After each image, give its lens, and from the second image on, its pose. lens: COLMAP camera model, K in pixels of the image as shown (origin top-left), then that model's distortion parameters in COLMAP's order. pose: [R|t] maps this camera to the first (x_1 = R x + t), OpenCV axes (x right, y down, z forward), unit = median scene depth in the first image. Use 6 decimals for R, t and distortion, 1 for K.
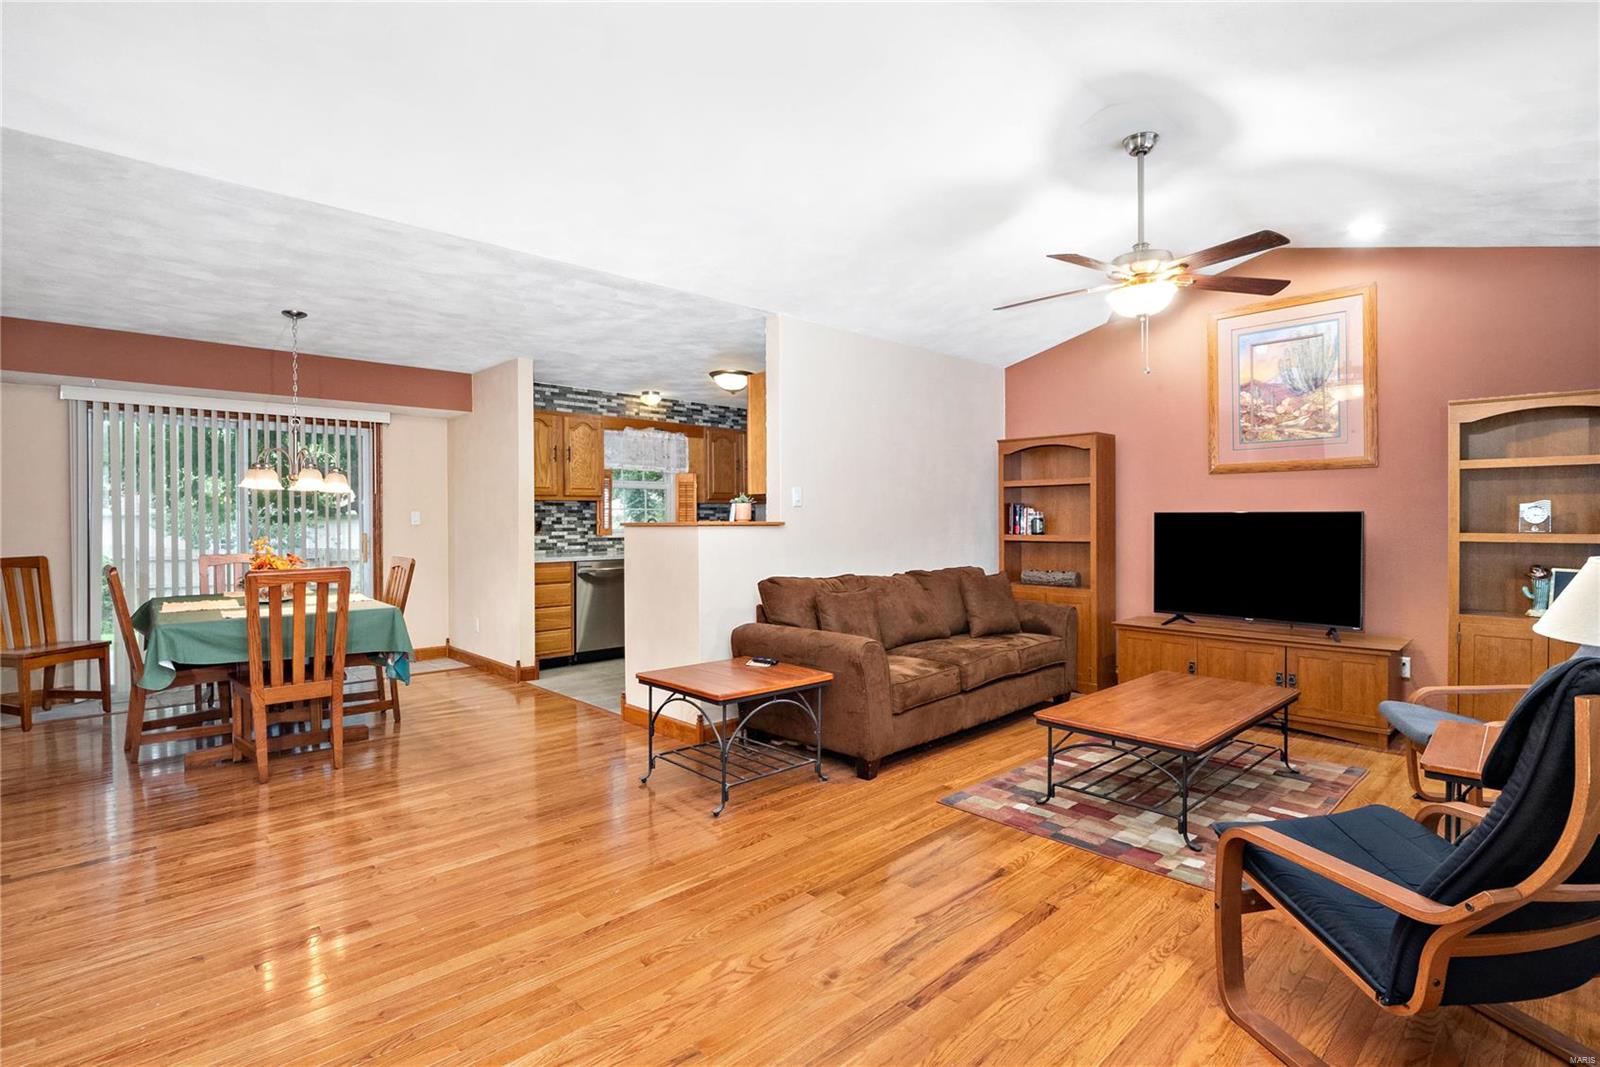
lens RADIAL K [[764.4, 0, 807.4], [0, 764.4, 530.5], [0, 0, 1]] dist [-0.012903, -0.000528]
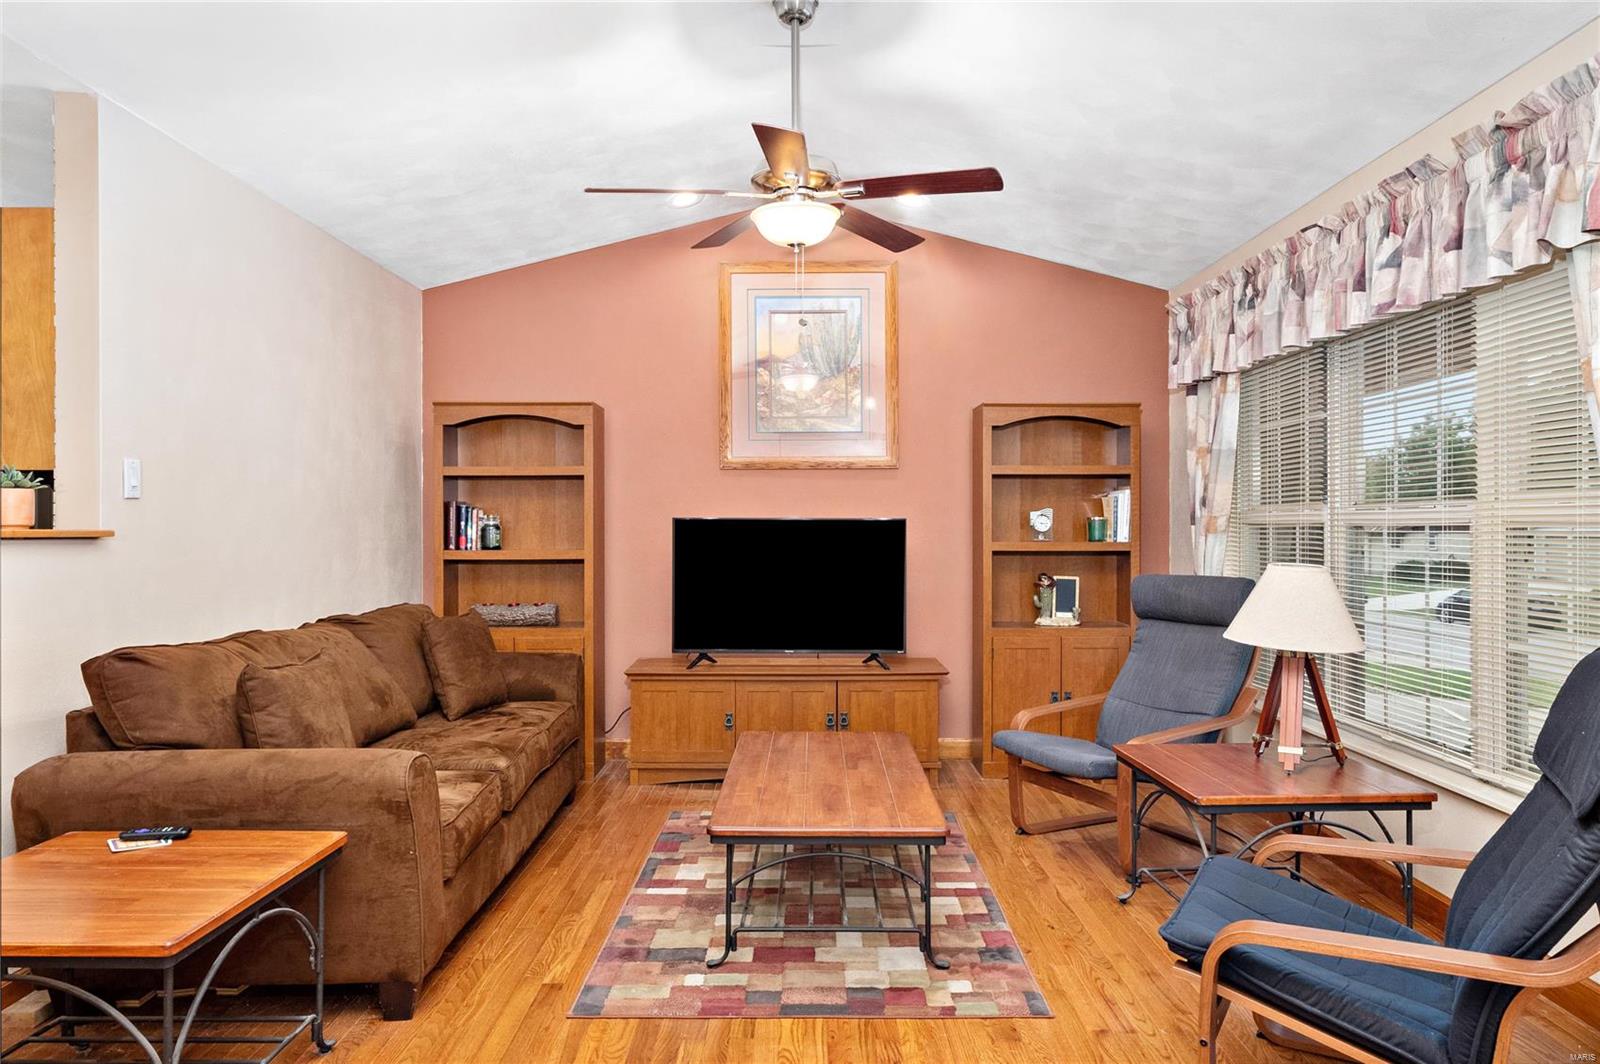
lens RADIAL K [[1027.0, 0, 808.7], [0, 1027.0, 529.7], [0, 0, 1]] dist [0.003033, -0.000361]
pose [[0.690089, -0.000099, 0.723725, -0.211627], [0.008476, 0.999933, -0.007945, -0.003563], [-0.723675, 0.011617, 0.690043, 0.261828]]
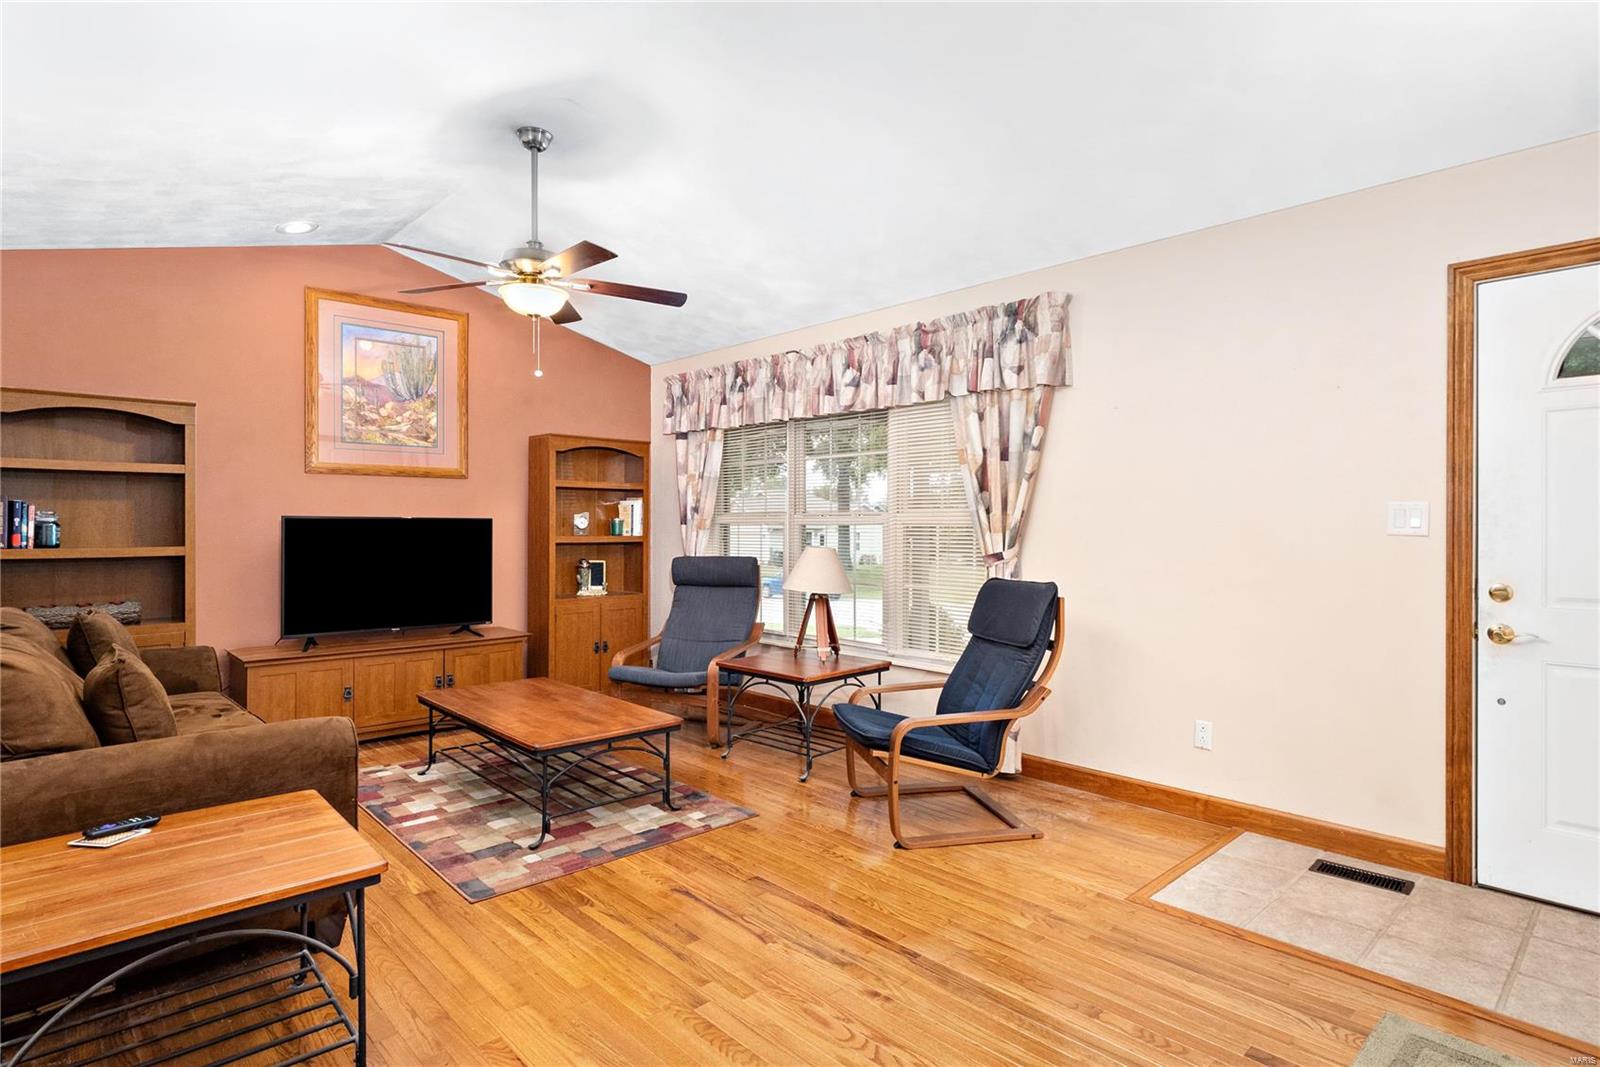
lens RADIAL K [[826.8, 0, 800.0], [0, 826.8, 533.5], [0, 0, 1]] dist [-0.001538, -0.001147]
pose [[0.014714, -0.006818, 0.999868, -0.501842], [0.010662, 0.999921, 0.006661, -0.005951], [-0.999835, 0.010563, 0.014786, 0.528300]]
